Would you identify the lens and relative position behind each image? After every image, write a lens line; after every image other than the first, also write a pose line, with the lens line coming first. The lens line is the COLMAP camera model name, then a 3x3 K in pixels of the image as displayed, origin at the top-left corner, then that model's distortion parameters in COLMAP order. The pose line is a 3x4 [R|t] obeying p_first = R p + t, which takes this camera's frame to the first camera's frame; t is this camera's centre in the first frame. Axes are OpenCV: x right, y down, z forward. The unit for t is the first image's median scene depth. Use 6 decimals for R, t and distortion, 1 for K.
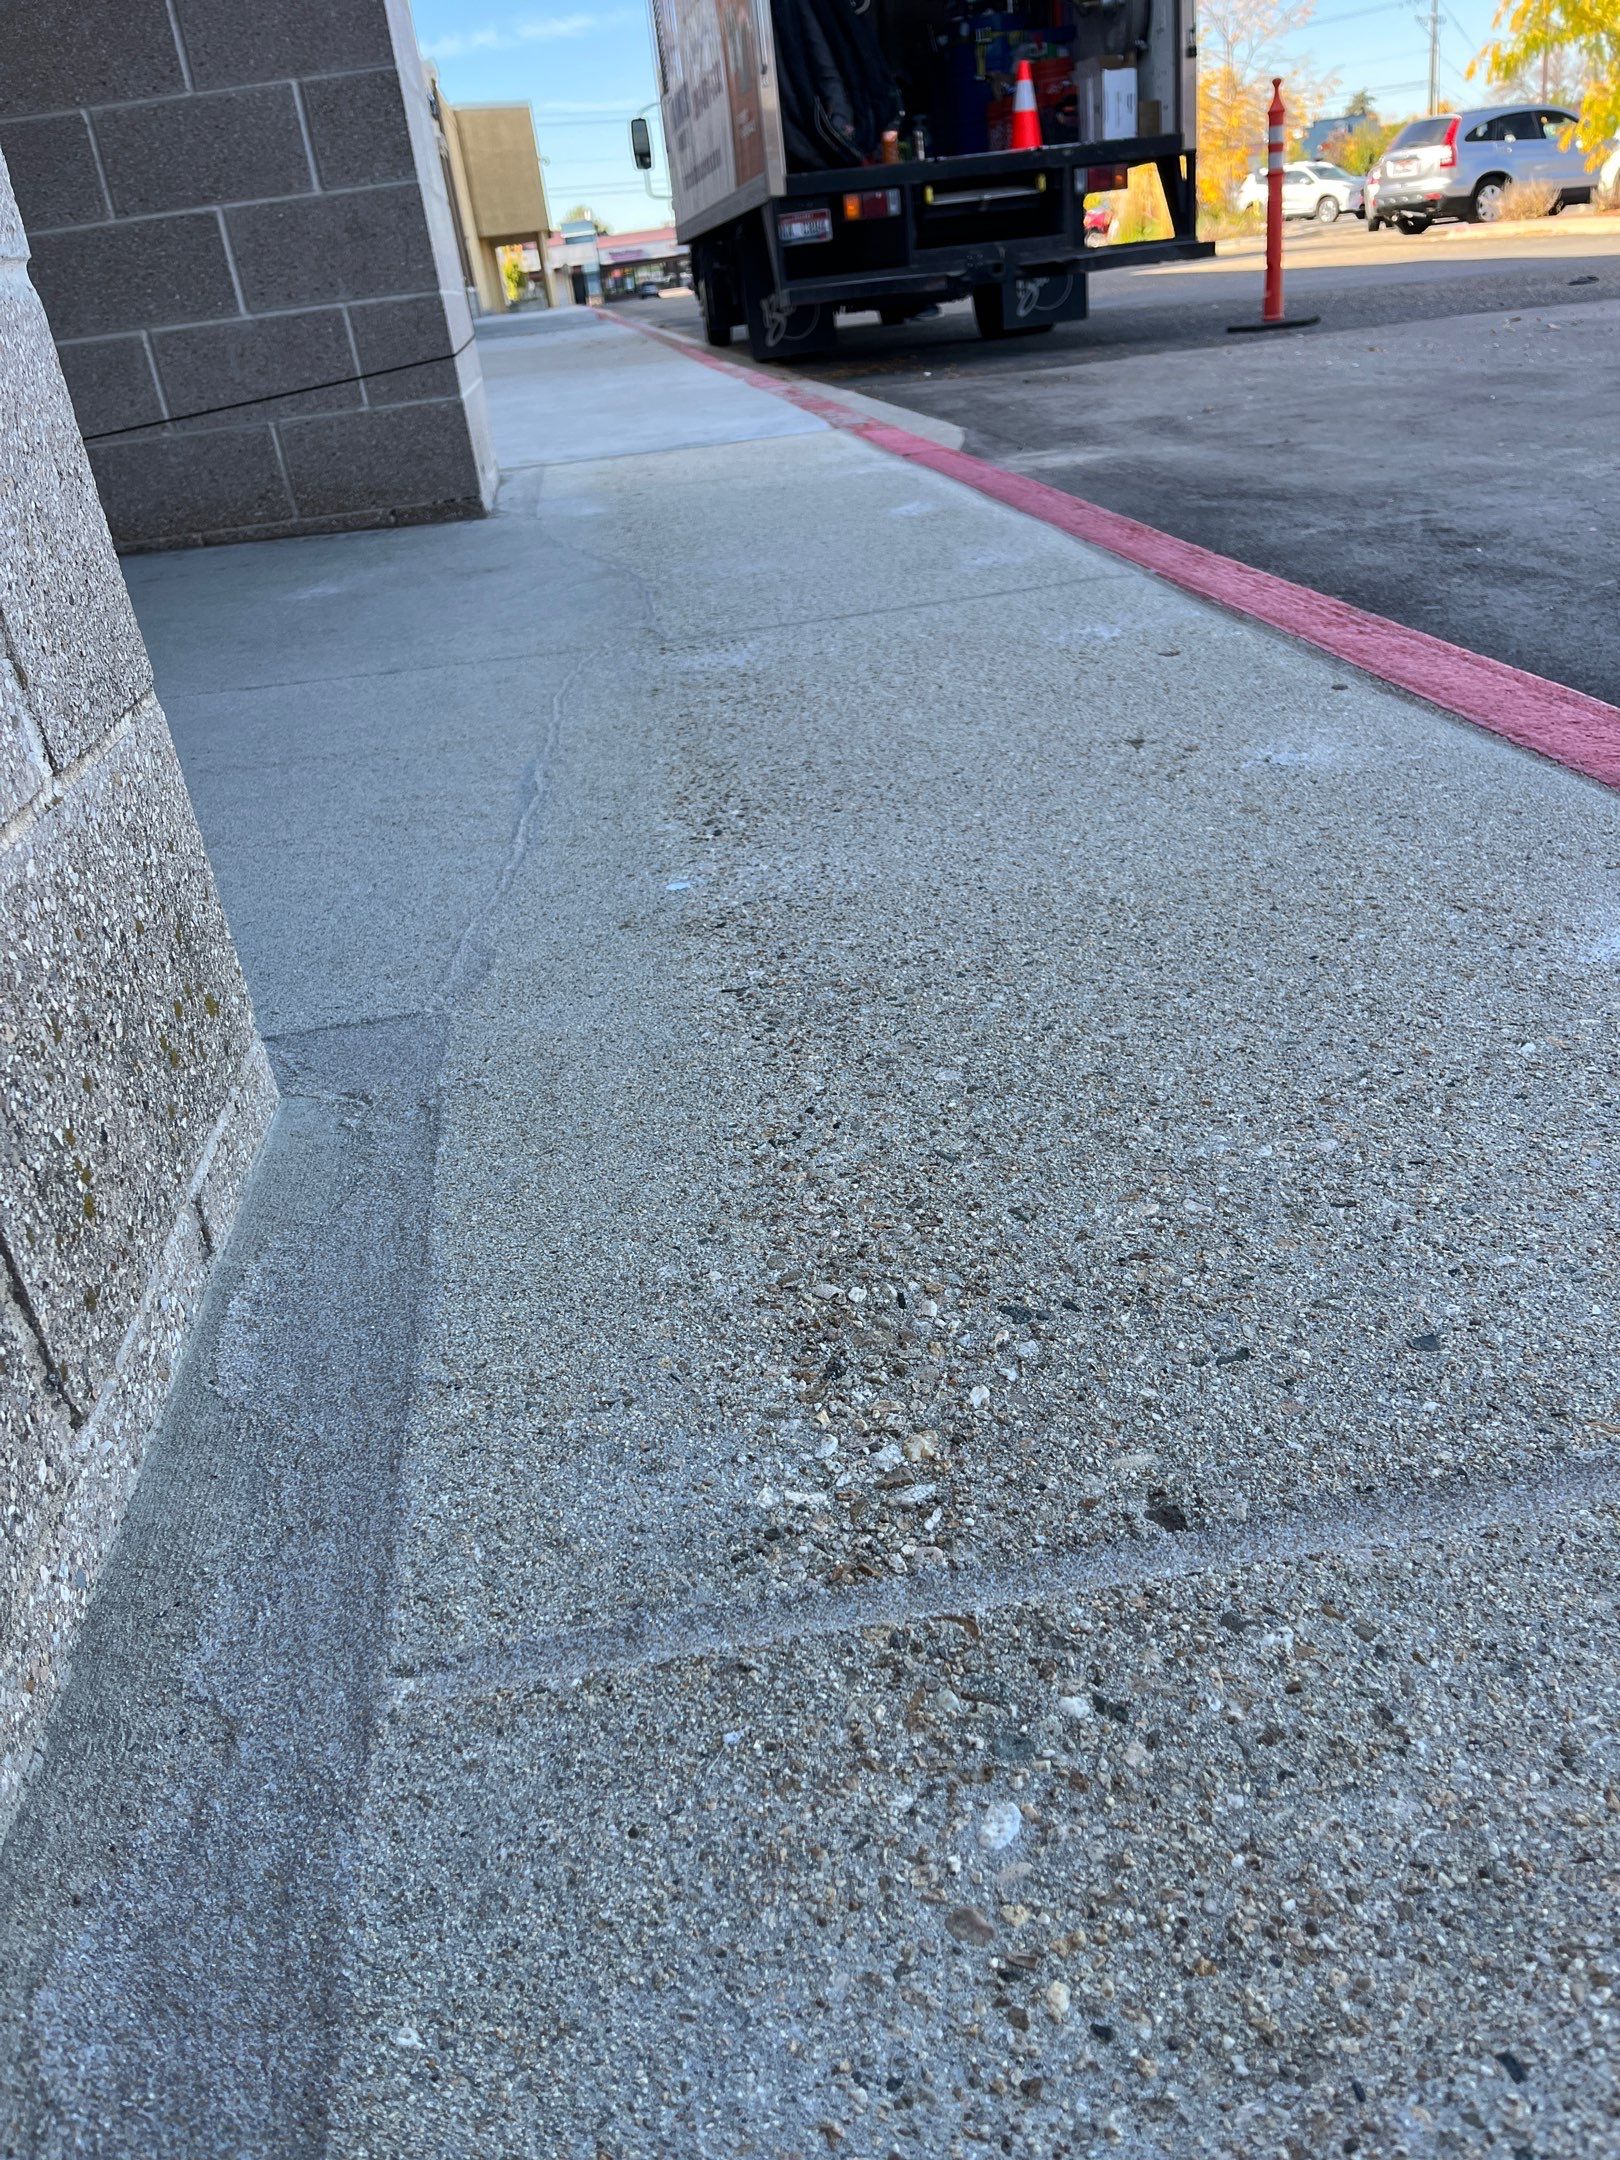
lens RADIAL K [[1555.6, 0, 814.4], [0, 1555.6, 1017.4], [0, 0, 1]] dist [0.025232, 0.007299]
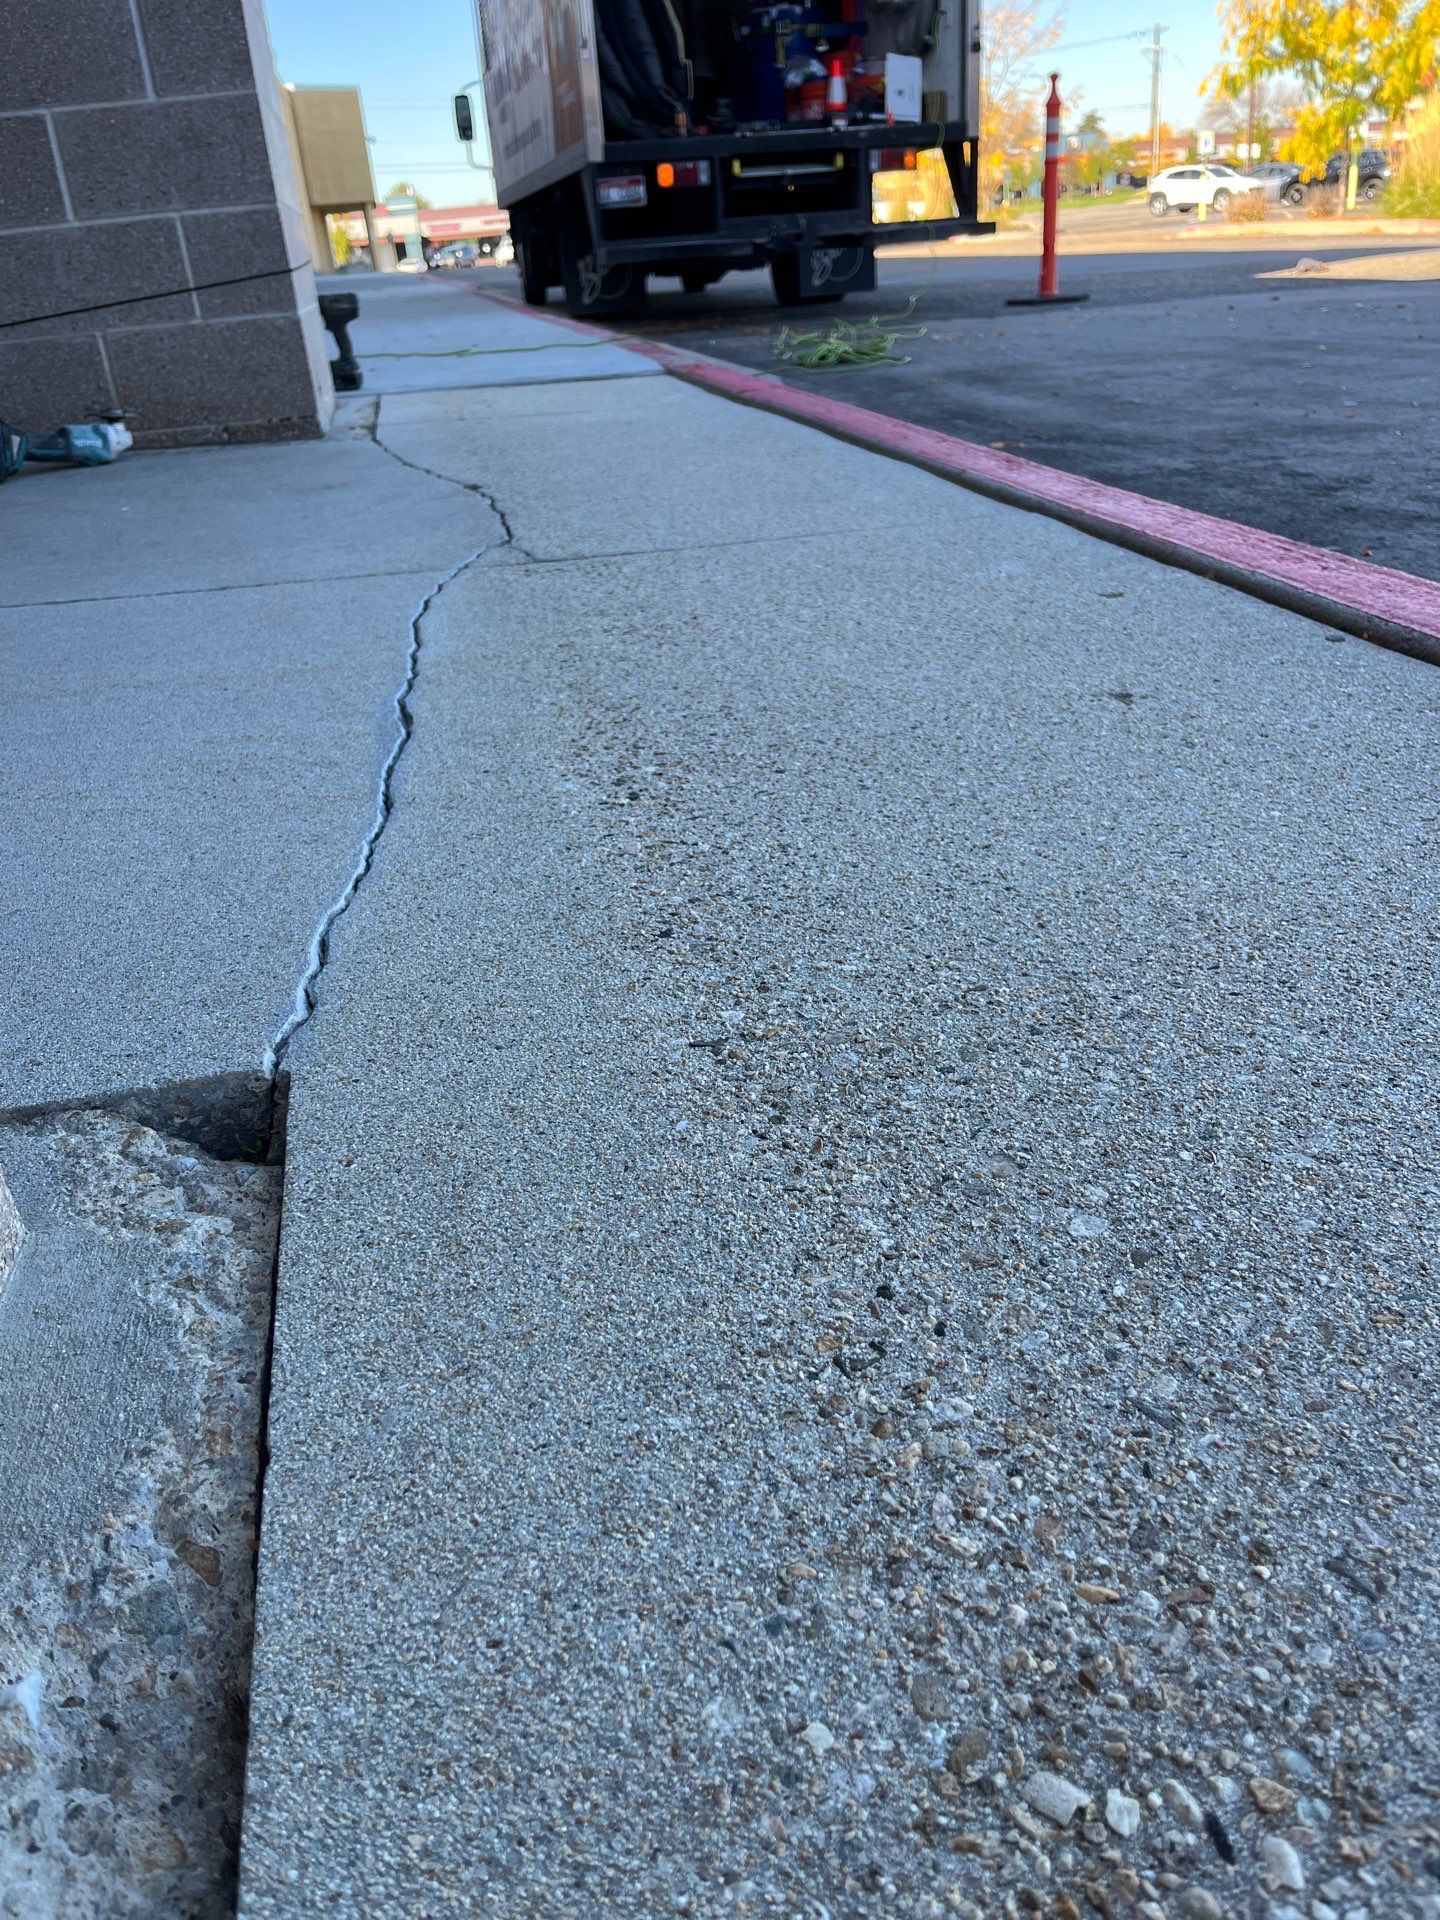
lens RADIAL K [[1357.2, 0, 750.2], [0, 1357.2, 957.1], [0, 0, 1]] dist [0.045845, -0.069024]
pose [[0.995327, 0.002414, 0.096531, -0.060282], [-0.005632, 0.999437, 0.033080, -0.051079], [-0.096396, -0.033469, 0.994780, 0.252212]]
